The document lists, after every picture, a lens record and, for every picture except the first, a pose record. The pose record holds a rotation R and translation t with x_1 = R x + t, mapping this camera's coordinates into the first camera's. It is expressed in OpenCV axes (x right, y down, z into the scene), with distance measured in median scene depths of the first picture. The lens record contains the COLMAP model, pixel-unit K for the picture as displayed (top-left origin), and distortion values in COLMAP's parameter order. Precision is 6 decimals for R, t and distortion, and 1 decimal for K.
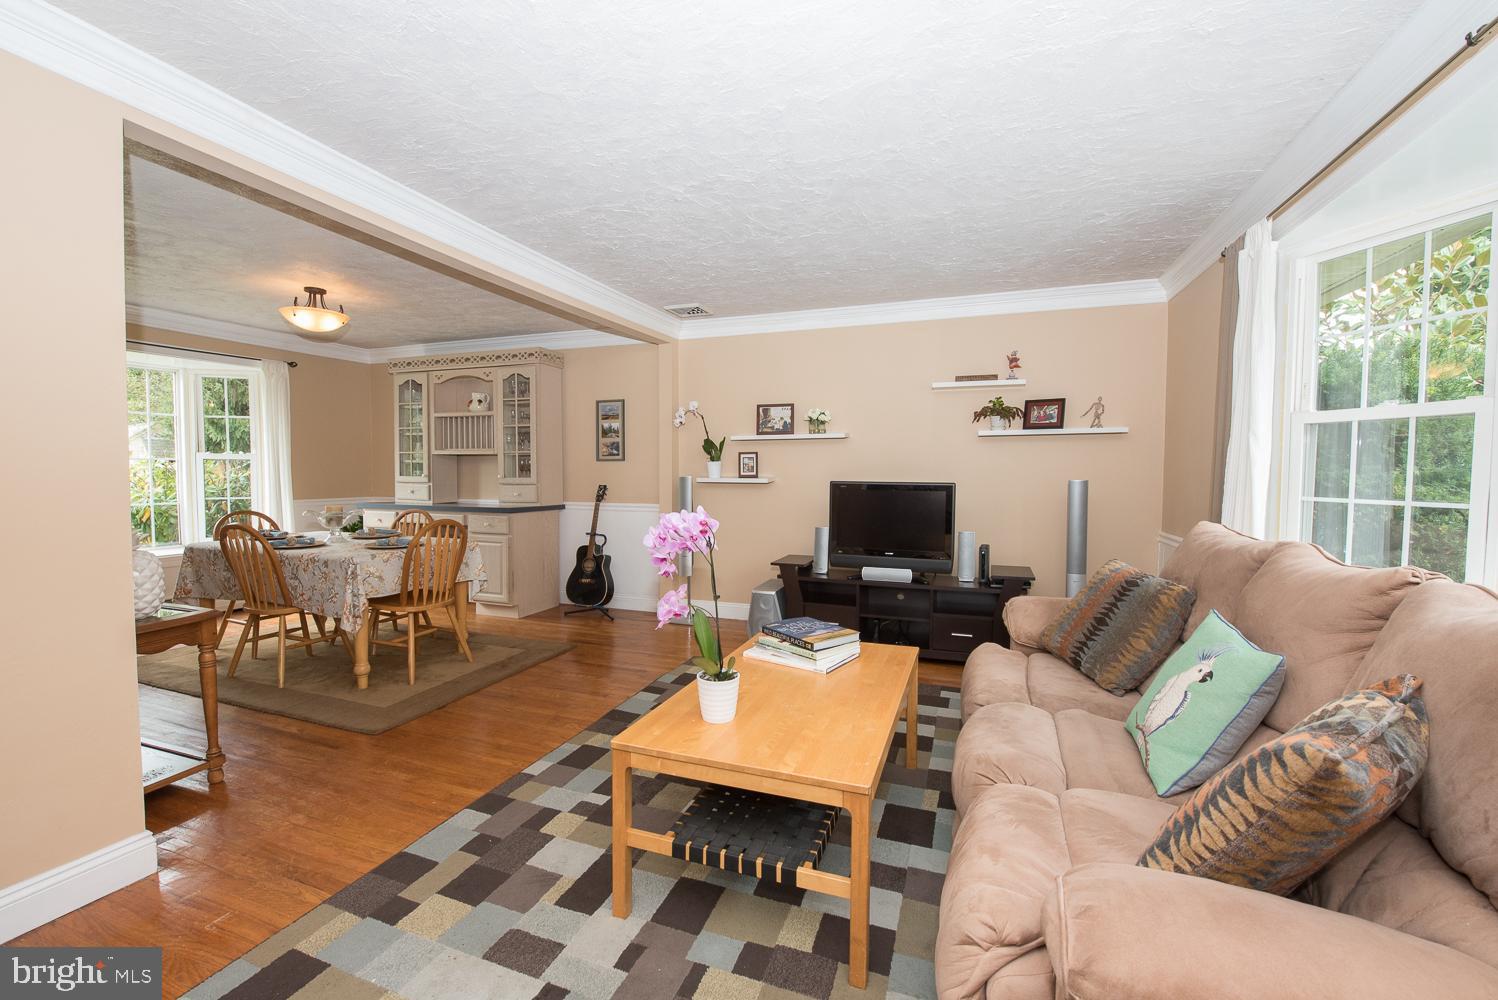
lens RADIAL K [[600.2, 0, 740.0], [0, 600.2, 501.7], [0, 0, 1]] dist [-0.014355, 0.000071]
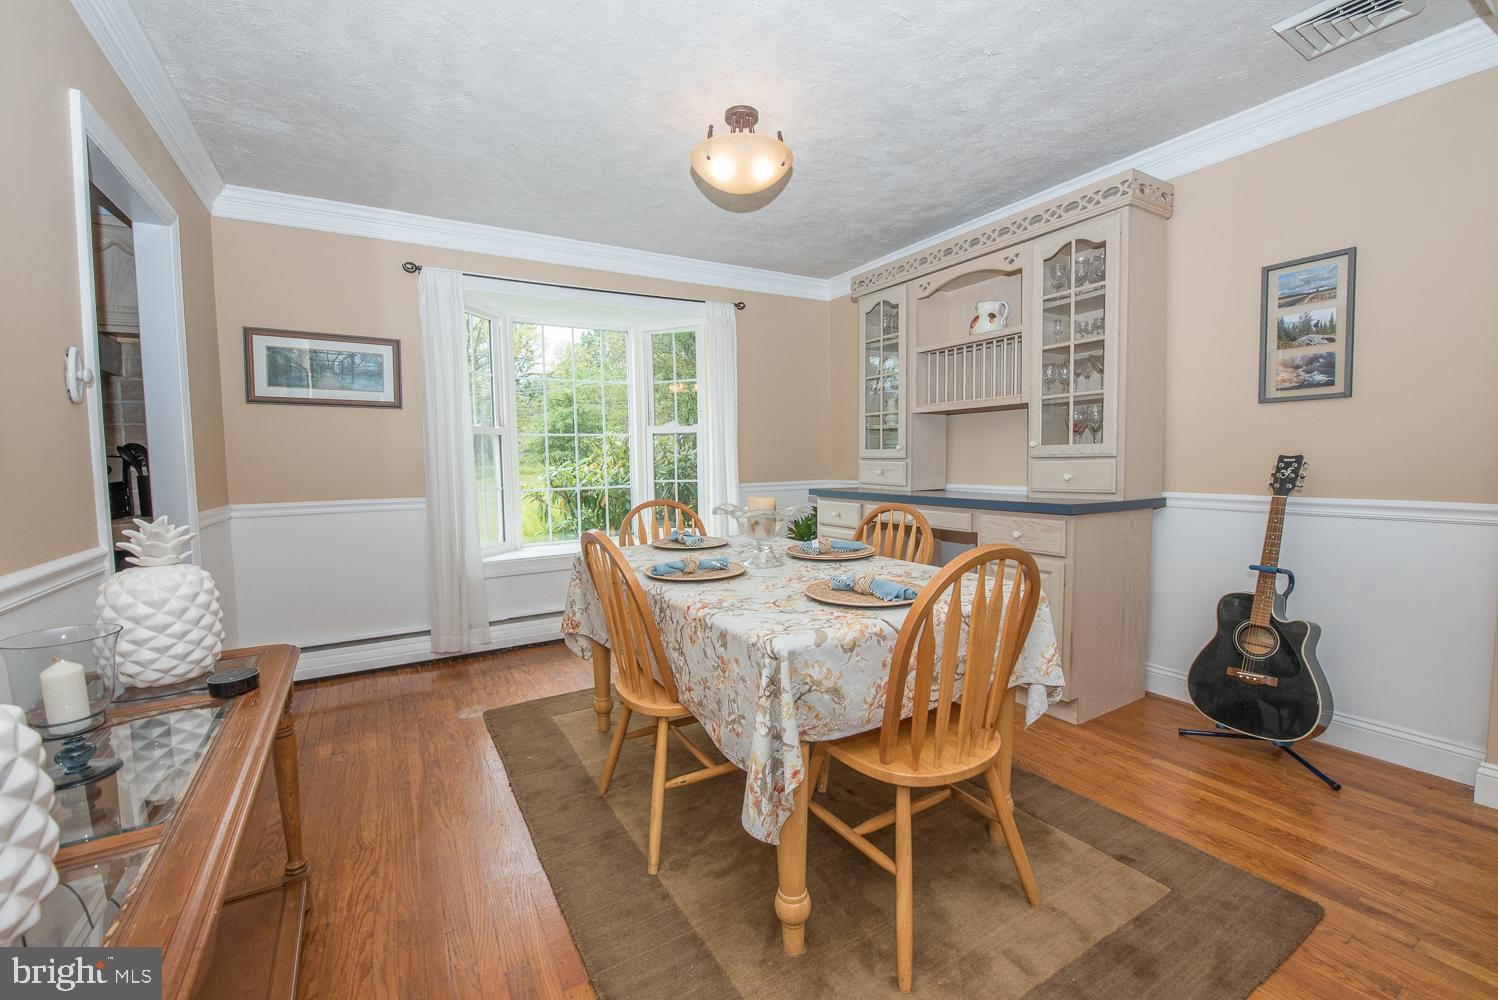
lens RADIAL K [[600.2, 0, 742.1], [0, 600.2, 496.4], [0, 0, 1]] dist [-0.014355, 0.000071]
pose [[0.762836, 0.023082, -0.646180, -0.256475], [-0.010744, 0.999677, 0.023026, -0.004033], [0.646503, -0.010623, 0.762837, 0.425908]]
